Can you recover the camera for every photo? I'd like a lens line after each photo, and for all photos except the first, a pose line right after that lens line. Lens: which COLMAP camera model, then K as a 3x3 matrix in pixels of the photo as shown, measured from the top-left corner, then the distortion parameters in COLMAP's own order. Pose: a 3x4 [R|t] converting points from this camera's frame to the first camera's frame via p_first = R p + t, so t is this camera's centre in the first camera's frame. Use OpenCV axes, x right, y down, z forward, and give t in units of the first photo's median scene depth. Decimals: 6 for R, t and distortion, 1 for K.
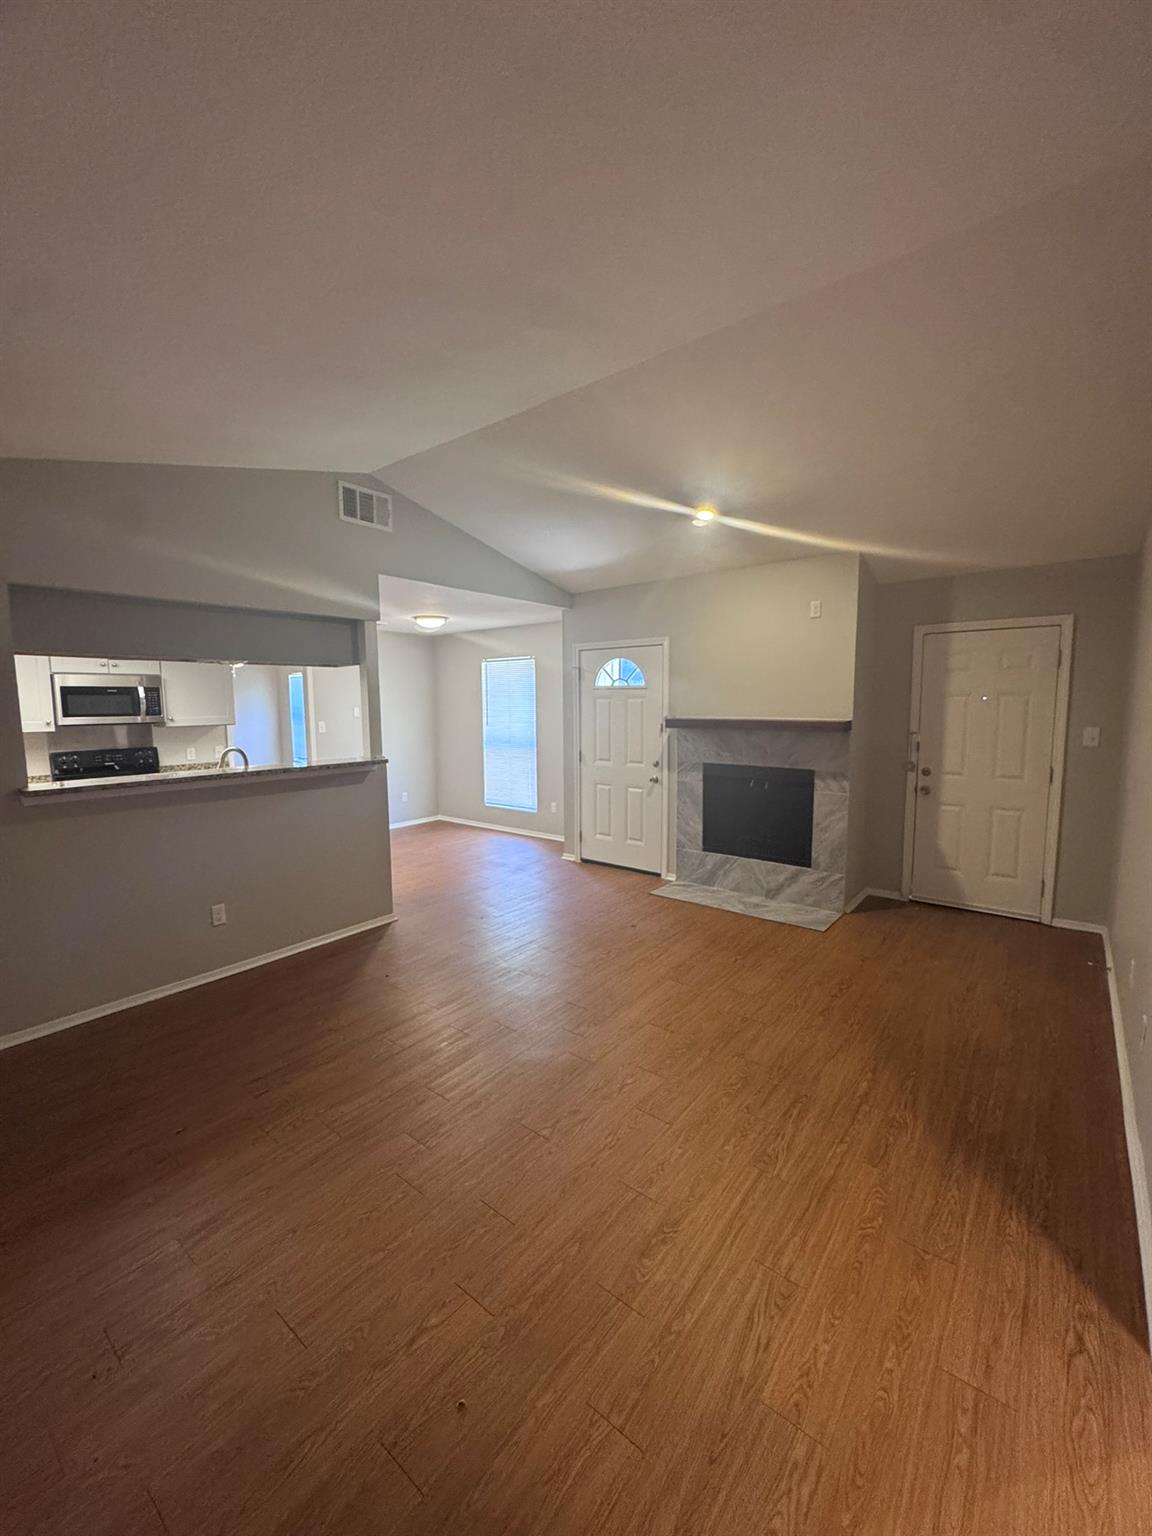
lens RADIAL K [[615.1, 0, 574.4], [0, 615.1, 764.9], [0, 0, 1]] dist [-0.006669, 0.000363]
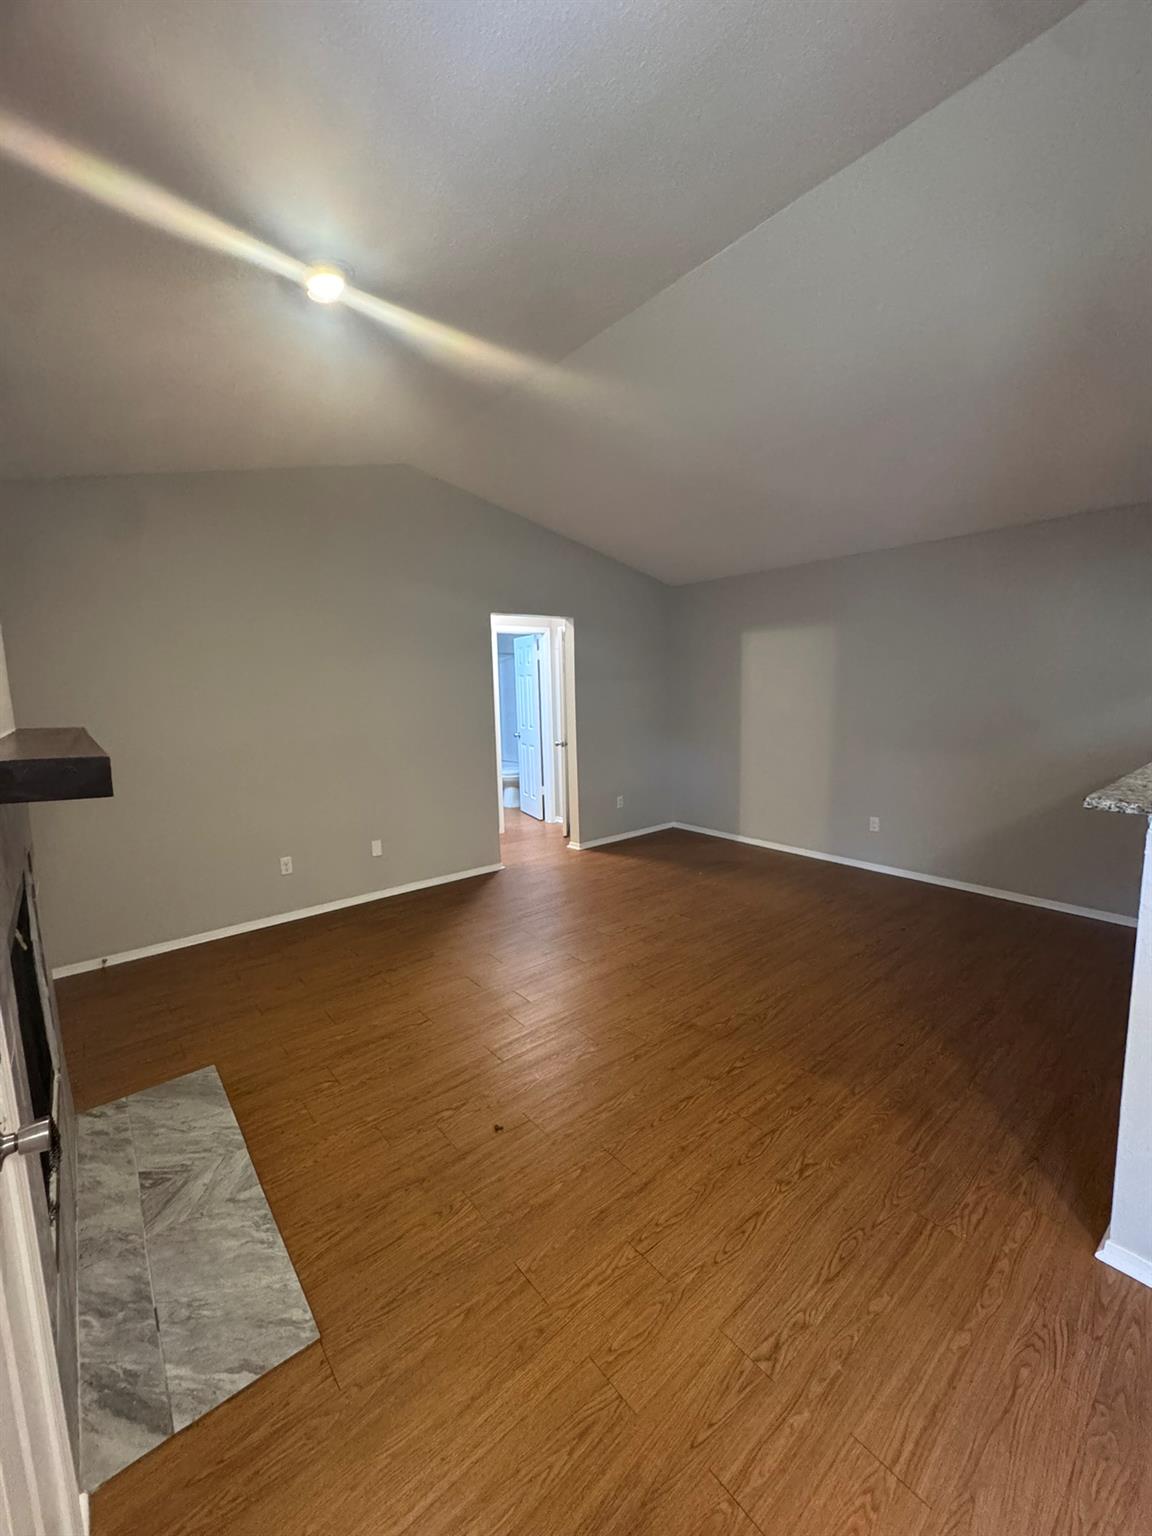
lens RADIAL K [[615.1, 0, 574.4], [0, 615.1, 764.9], [0, 0, 1]] dist [-0.006669, 0.000363]
pose [[-0.979012, 0.005618, 0.203726, -0.058967], [0.052876, 0.972392, 0.227285, -0.118858], [-0.196824, 0.233287, -0.952280, 1.260823]]
